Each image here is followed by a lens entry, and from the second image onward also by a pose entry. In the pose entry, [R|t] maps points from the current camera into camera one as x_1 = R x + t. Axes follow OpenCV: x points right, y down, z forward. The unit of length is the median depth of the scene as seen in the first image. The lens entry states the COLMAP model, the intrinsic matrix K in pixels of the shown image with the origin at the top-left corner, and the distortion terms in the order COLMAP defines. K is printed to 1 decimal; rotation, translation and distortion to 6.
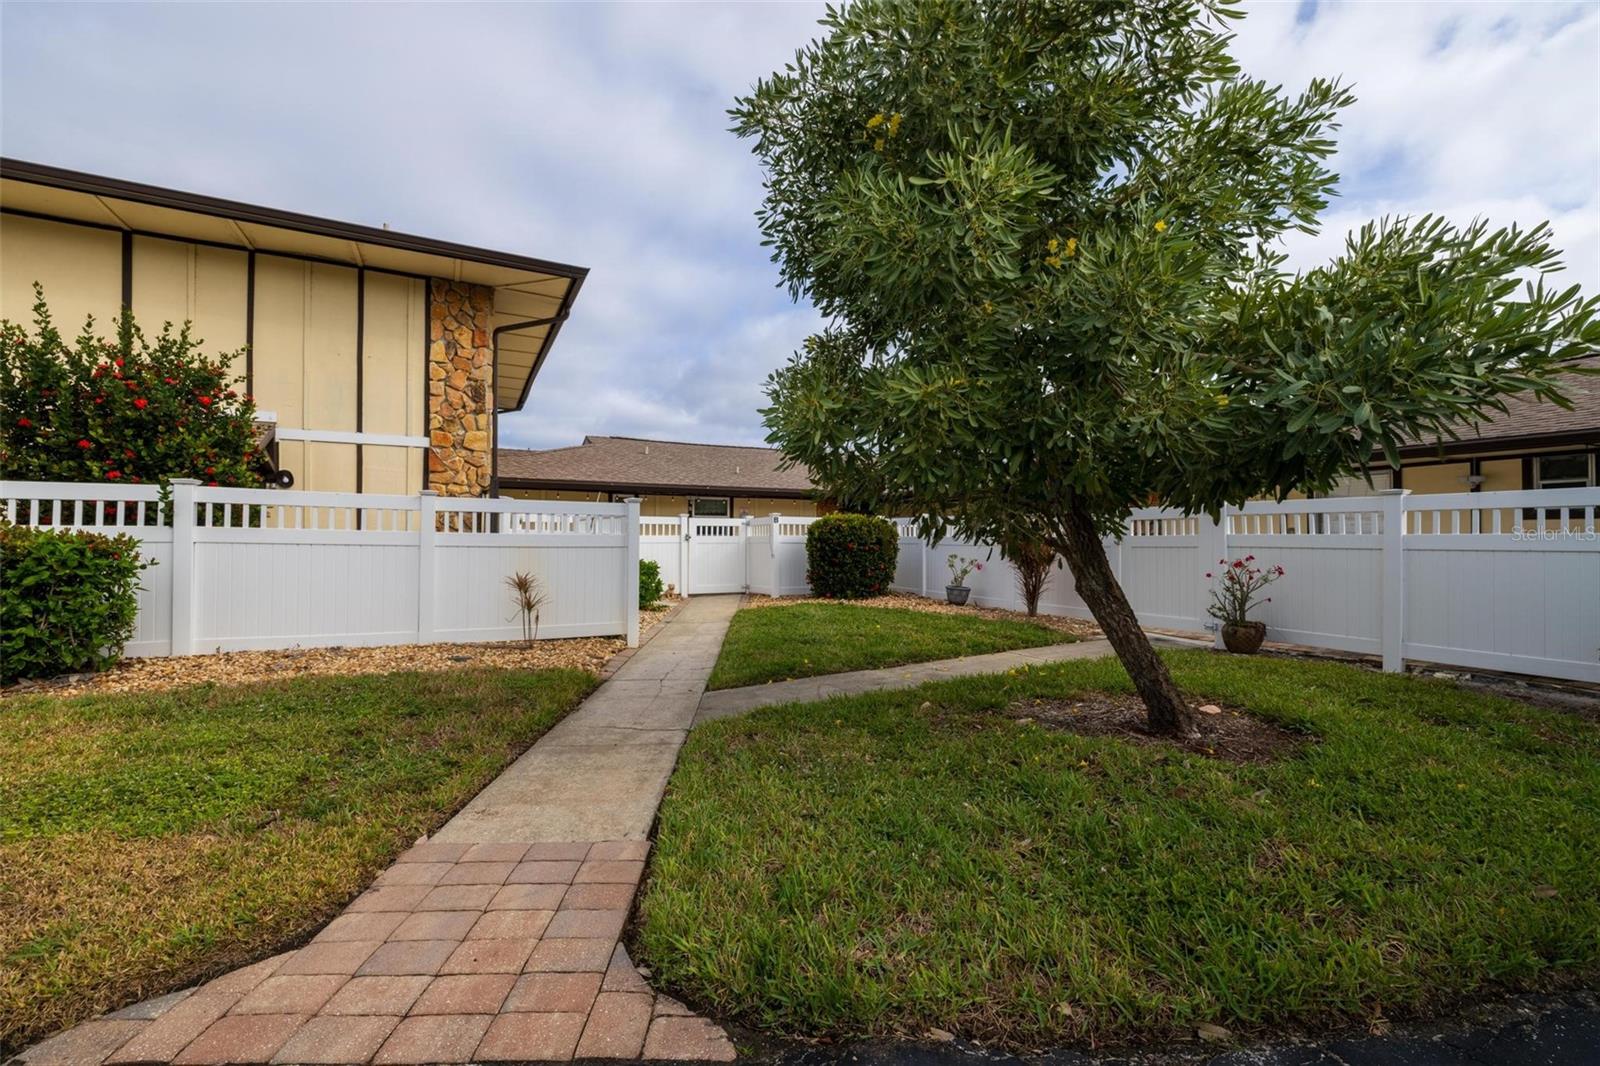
lens RADIAL K [[666.5, 0, 796.8], [0, 666.5, 532.0], [0, 0, 1]] dist [0.002849, 0.000110]
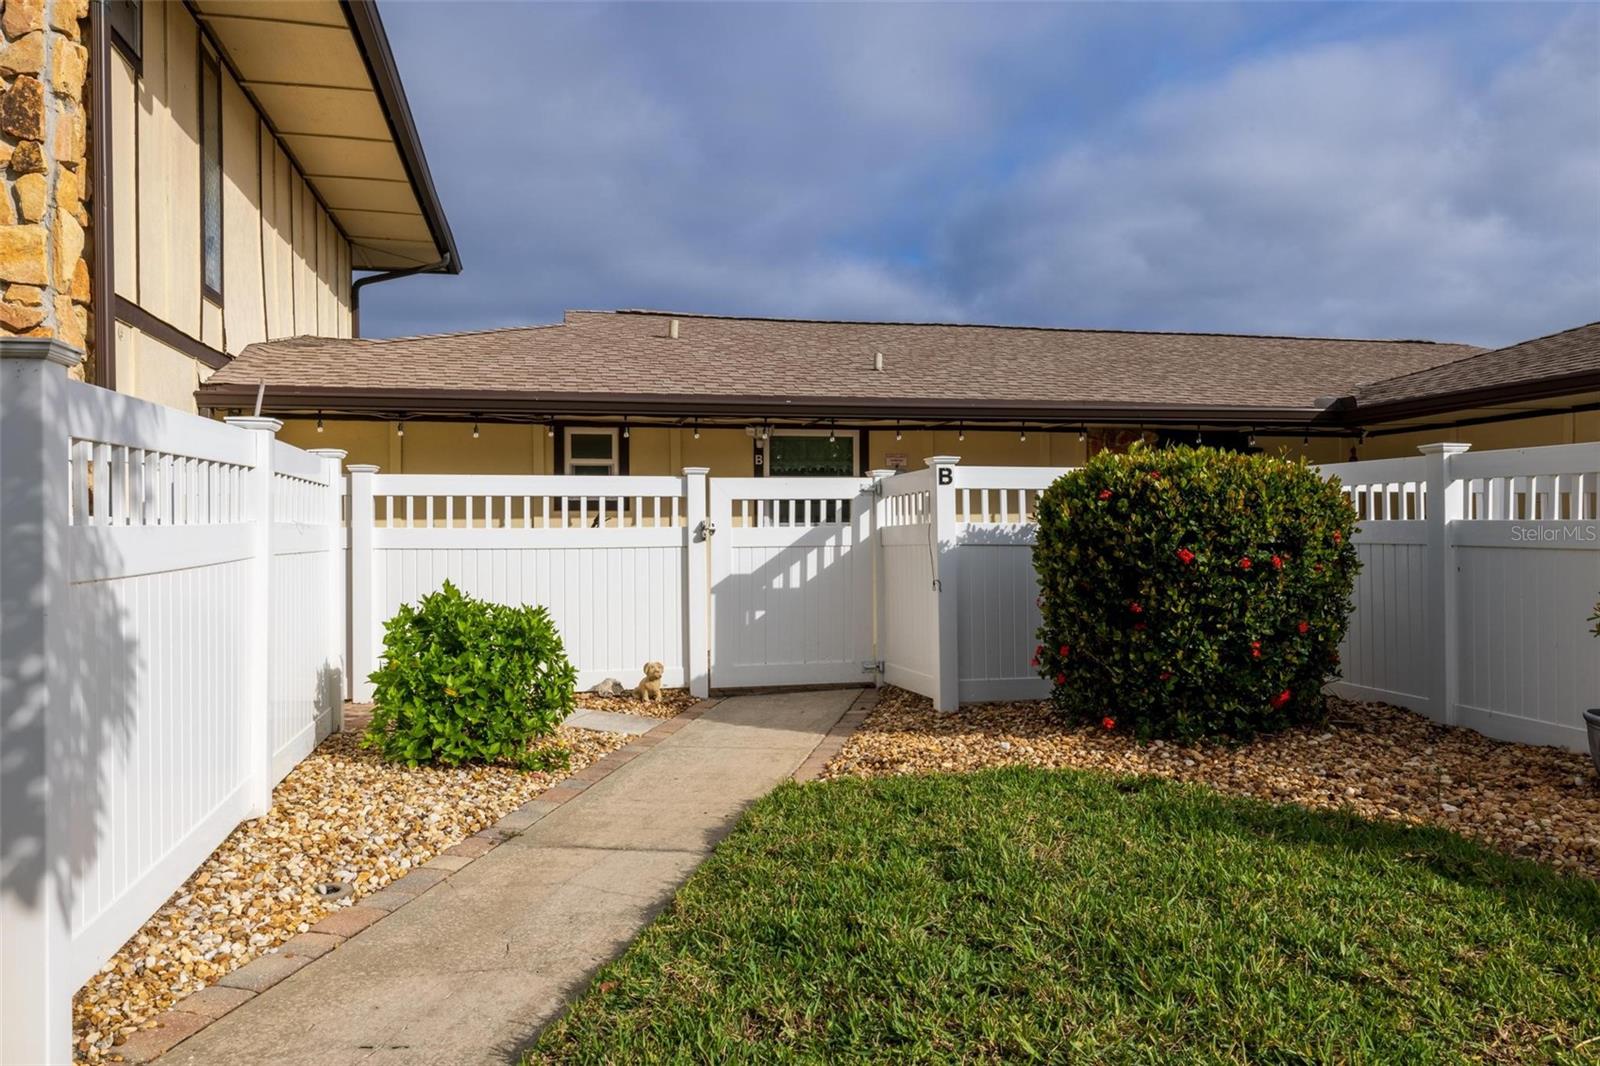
lens RADIAL K [[1076.3, 0, 800.0], [0, 1076.3, 533.0], [0, 0, 1]] dist [0.001167, 0.000061]
pose [[0.970325, -0.010528, -0.241573, 0.028430], [0.013797, 0.999835, 0.011844, 0.002938], [0.241409, -0.014825, 0.970310, 0.464494]]
